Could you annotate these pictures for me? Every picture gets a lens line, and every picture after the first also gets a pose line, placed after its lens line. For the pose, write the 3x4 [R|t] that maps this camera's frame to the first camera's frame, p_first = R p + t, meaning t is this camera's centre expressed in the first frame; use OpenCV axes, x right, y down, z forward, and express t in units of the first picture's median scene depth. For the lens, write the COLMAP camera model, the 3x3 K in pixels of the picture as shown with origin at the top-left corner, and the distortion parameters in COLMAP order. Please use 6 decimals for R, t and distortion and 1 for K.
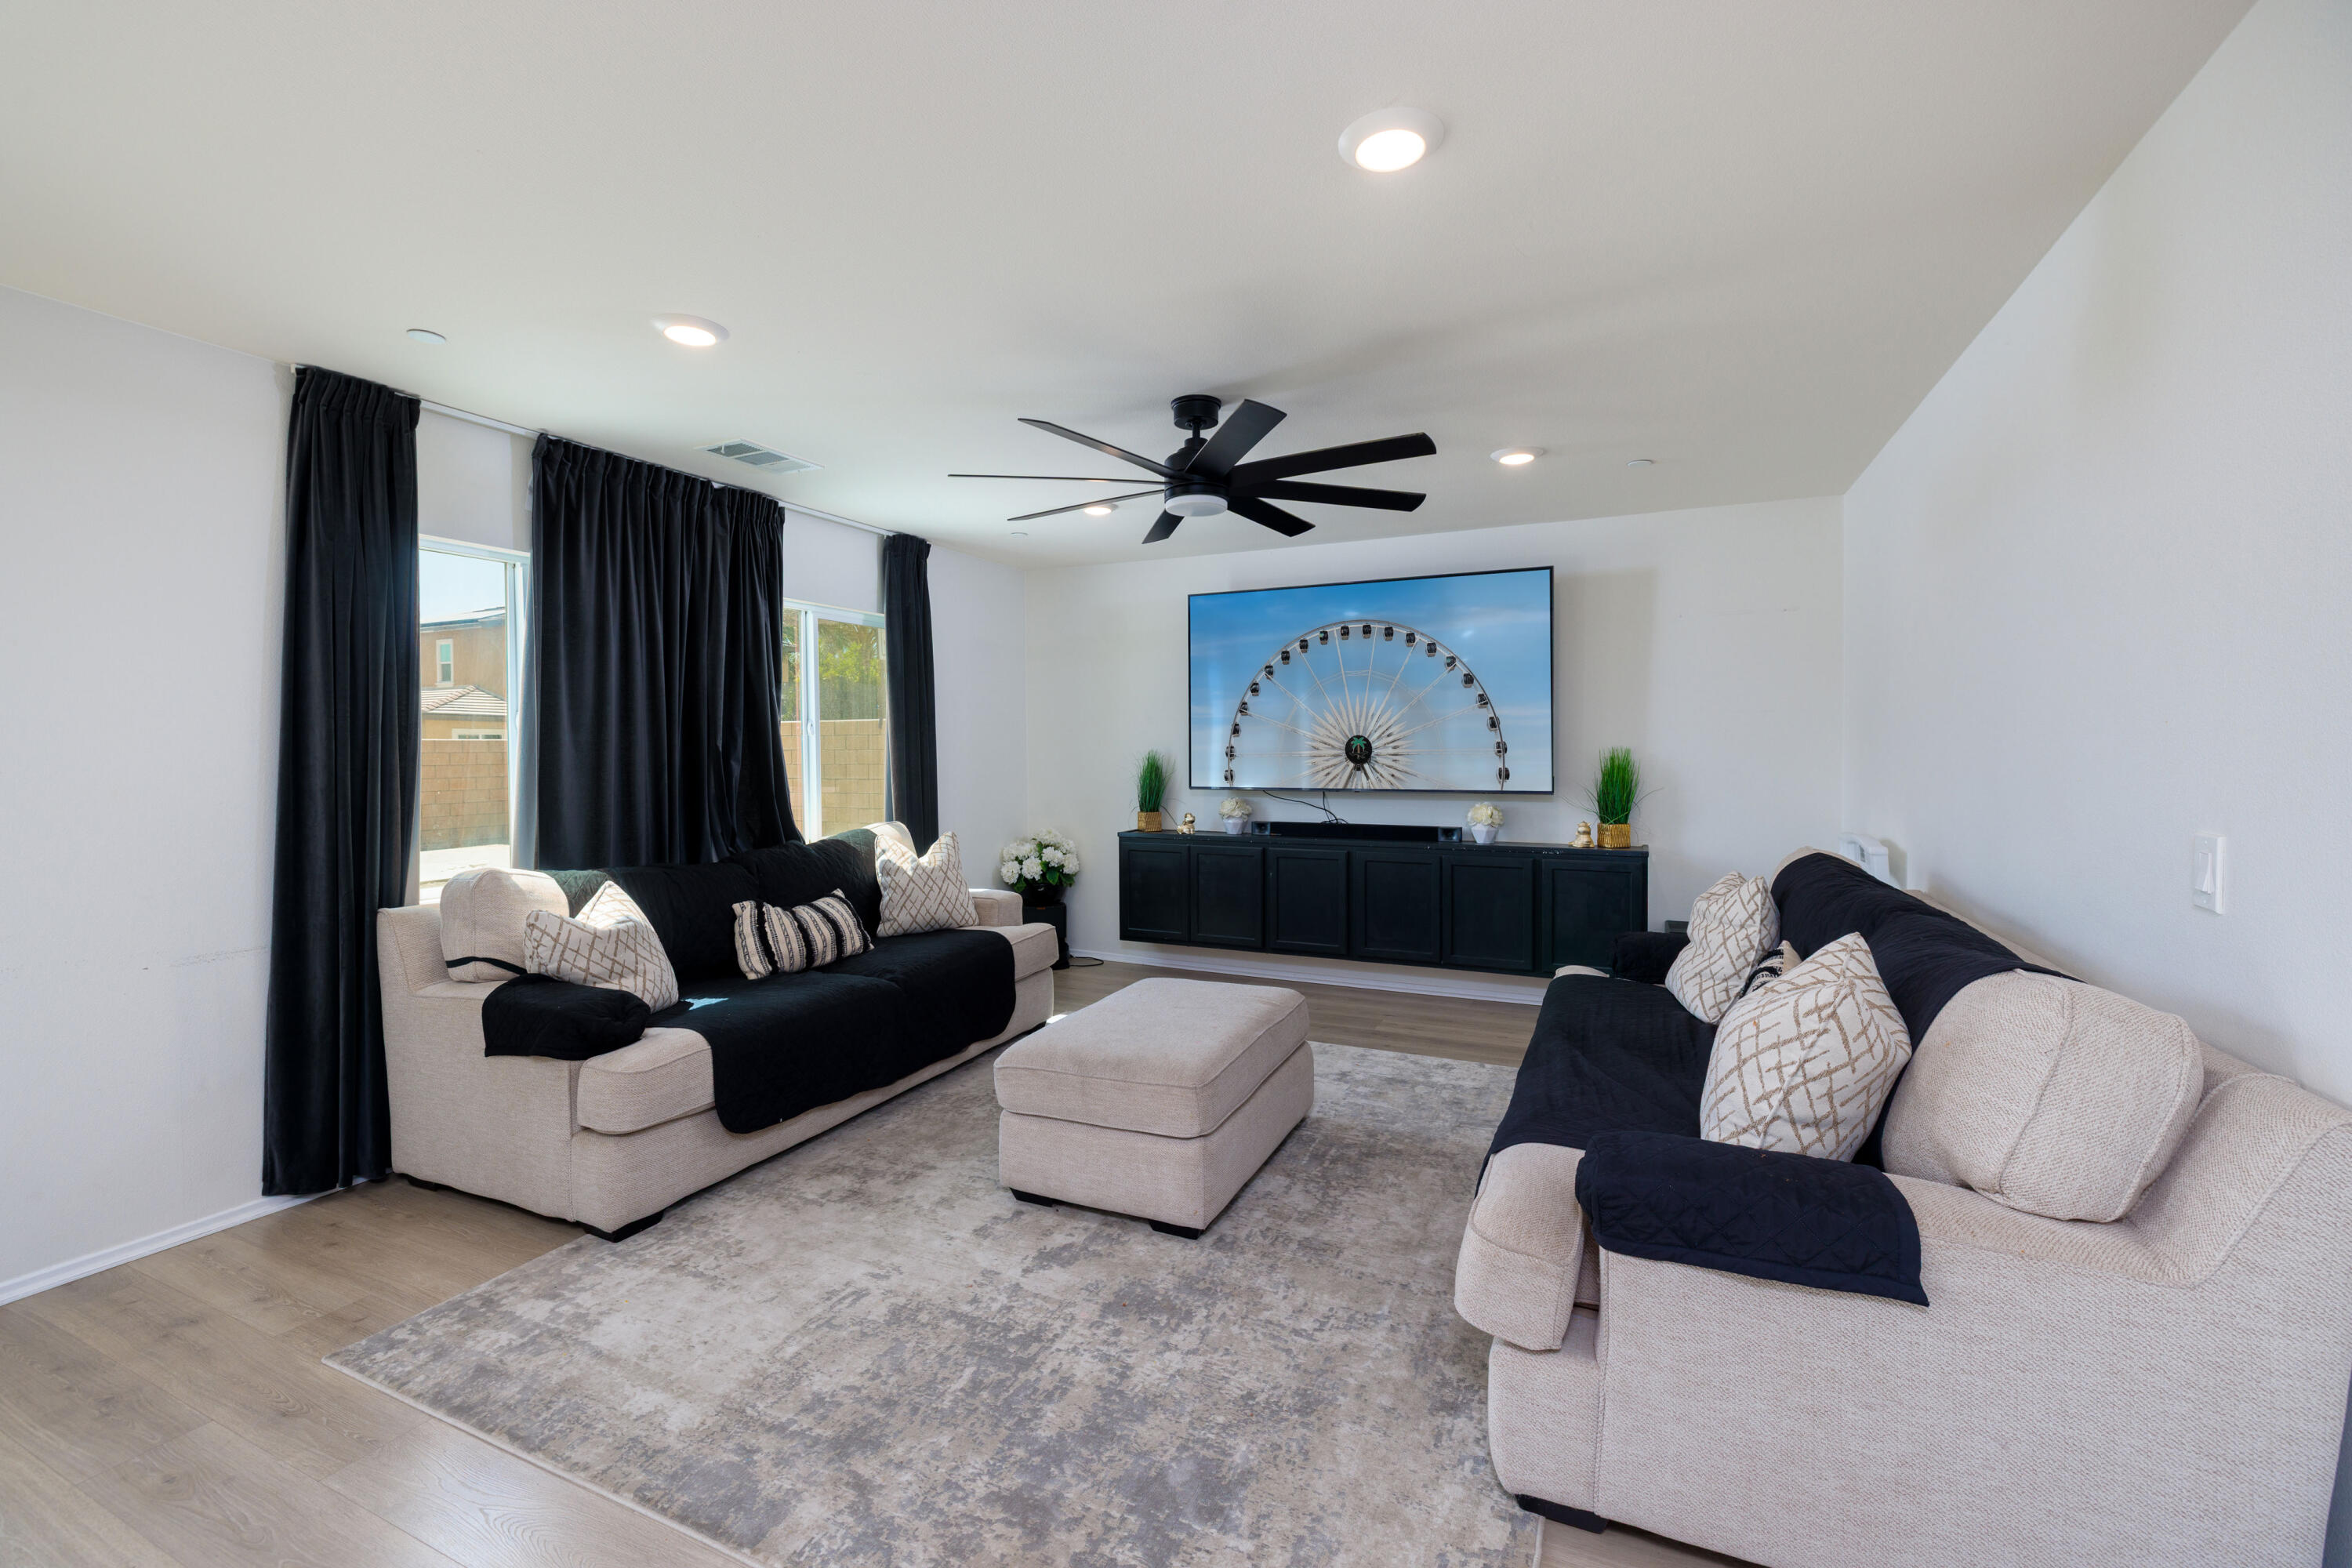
lens RADIAL K [[1006.8, 0, 1178.0], [0, 1006.8, 782.0], [0, 0, 1]] dist [0.002813, -0.000290]
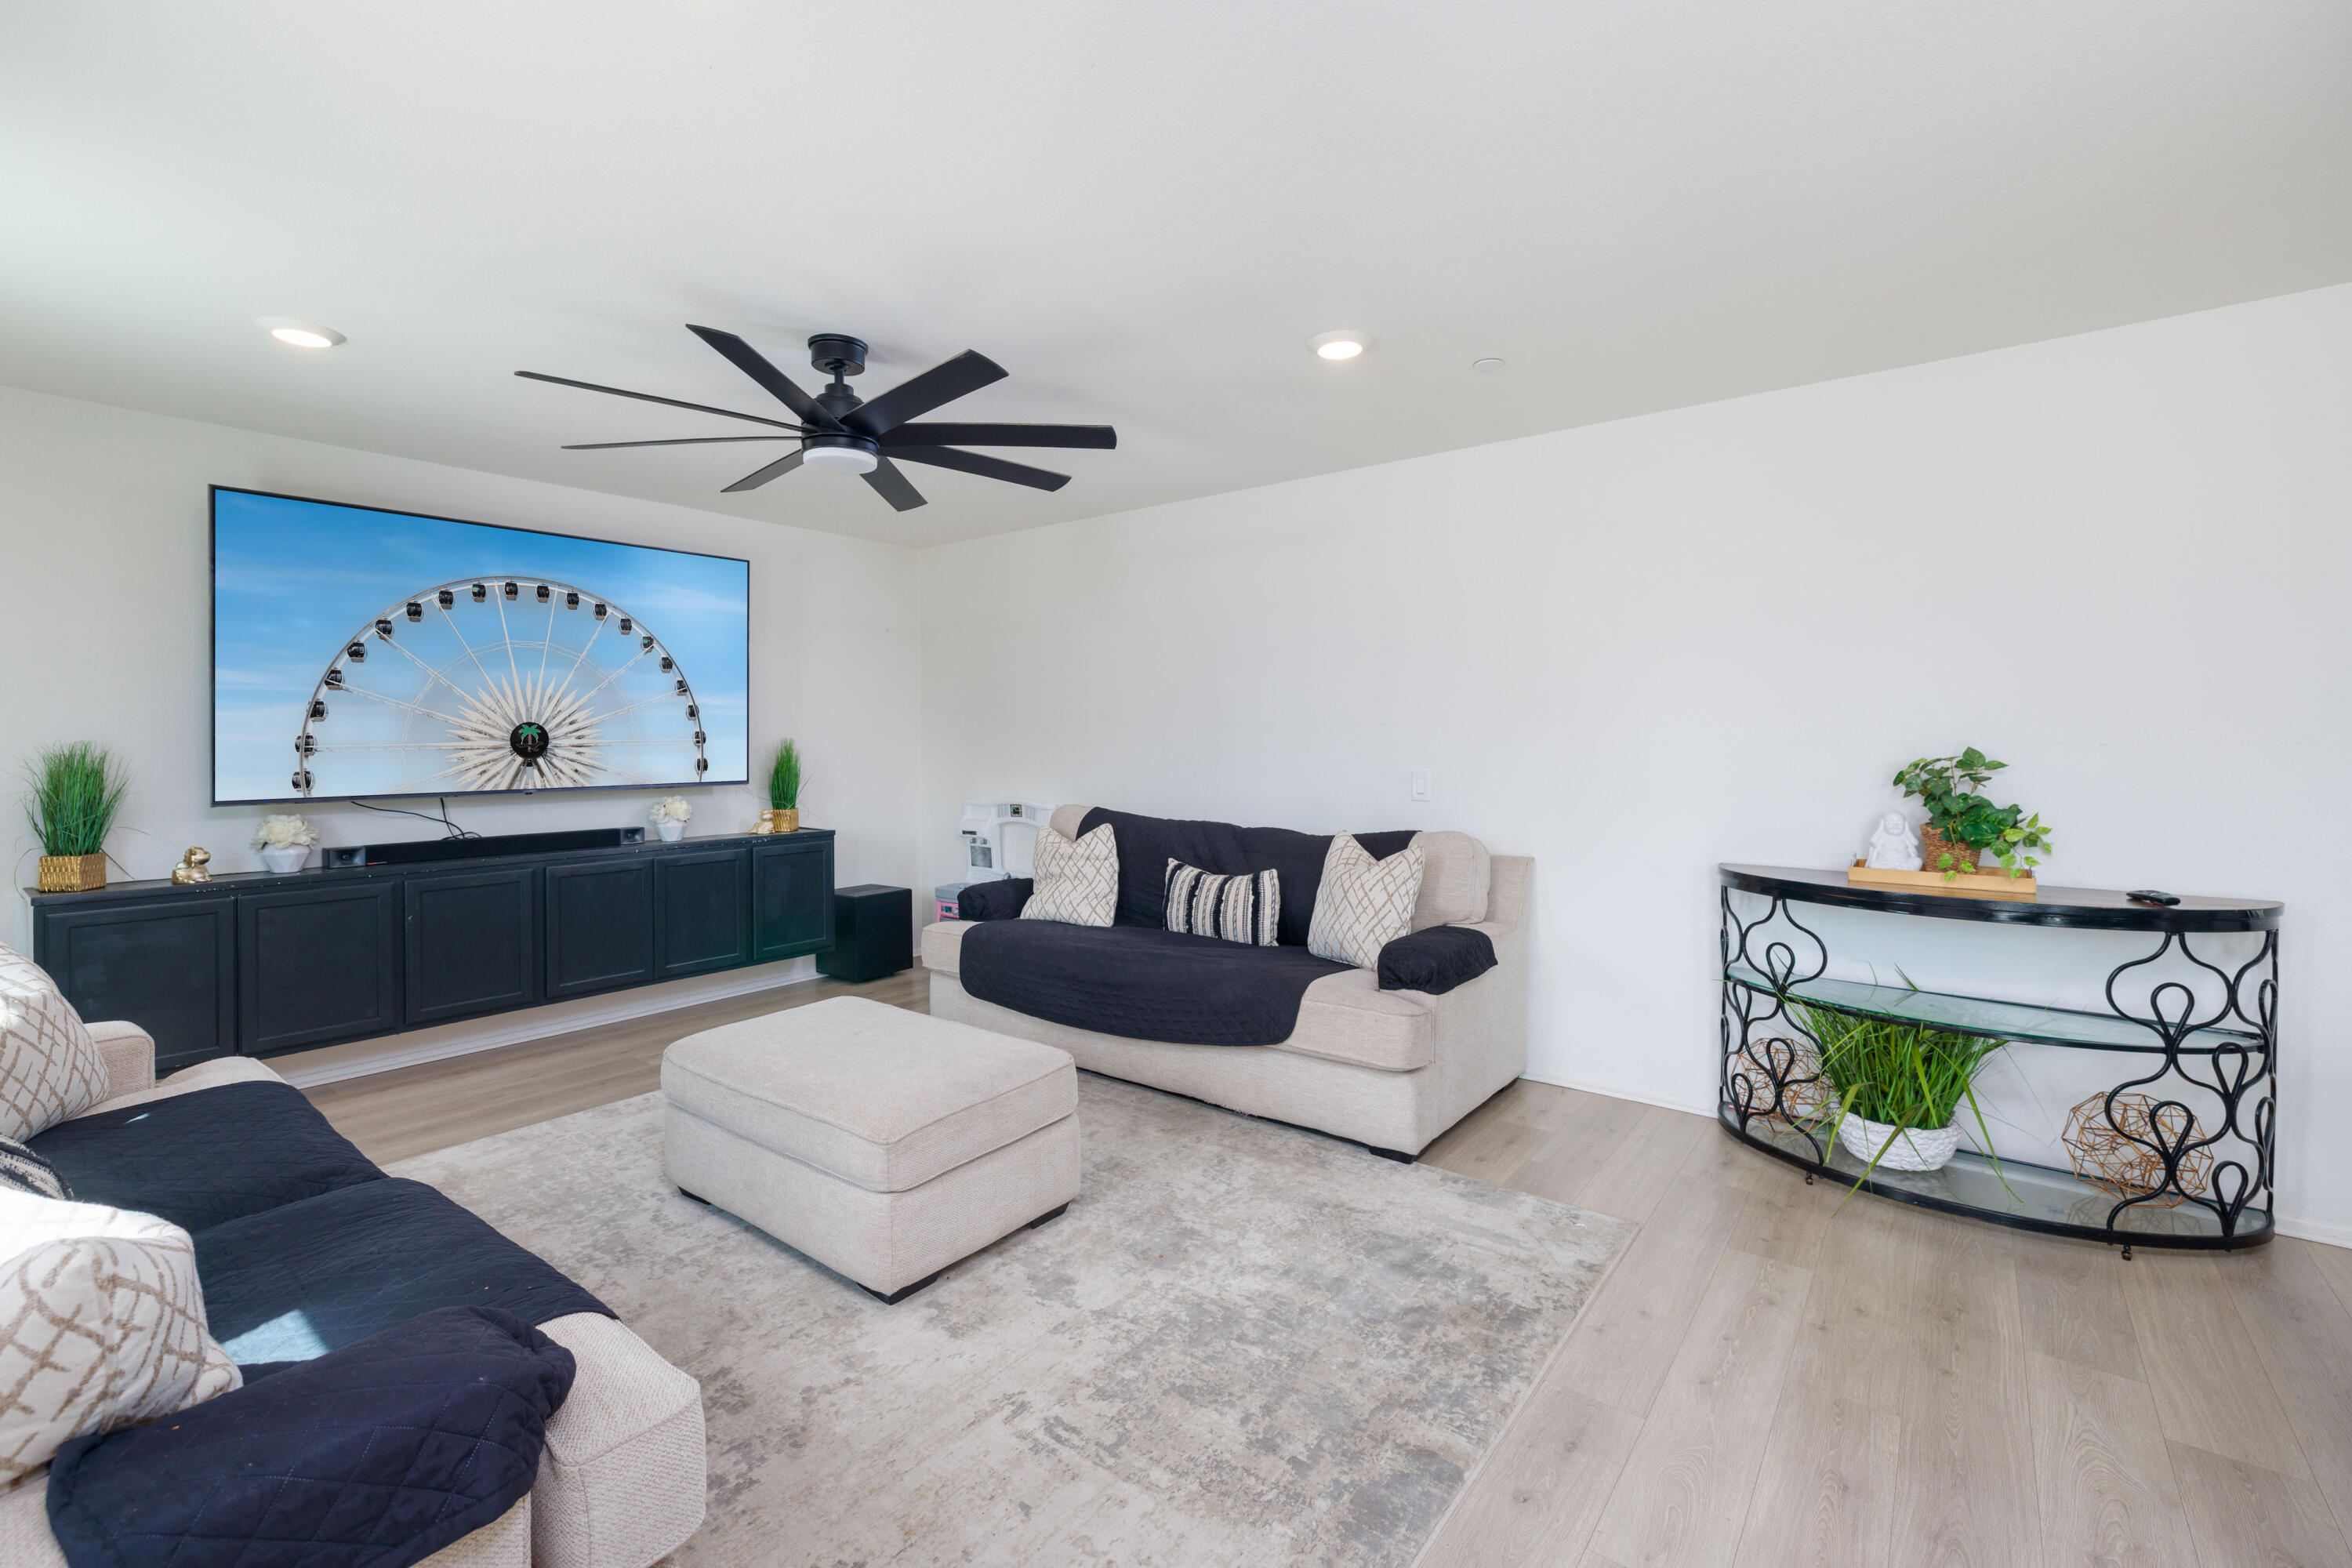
lens RADIAL K [[1006.8, 0, 1177.9], [0, 1006.8, 746.5], [0, 0, 1]] dist [0.002813, -0.000290]
pose [[0.219402, -0.007192, 0.975608, -0.497567], [0.035933, 0.999354, -0.000714, -0.008551], [-0.974973, 0.035213, 0.219518, 0.334807]]
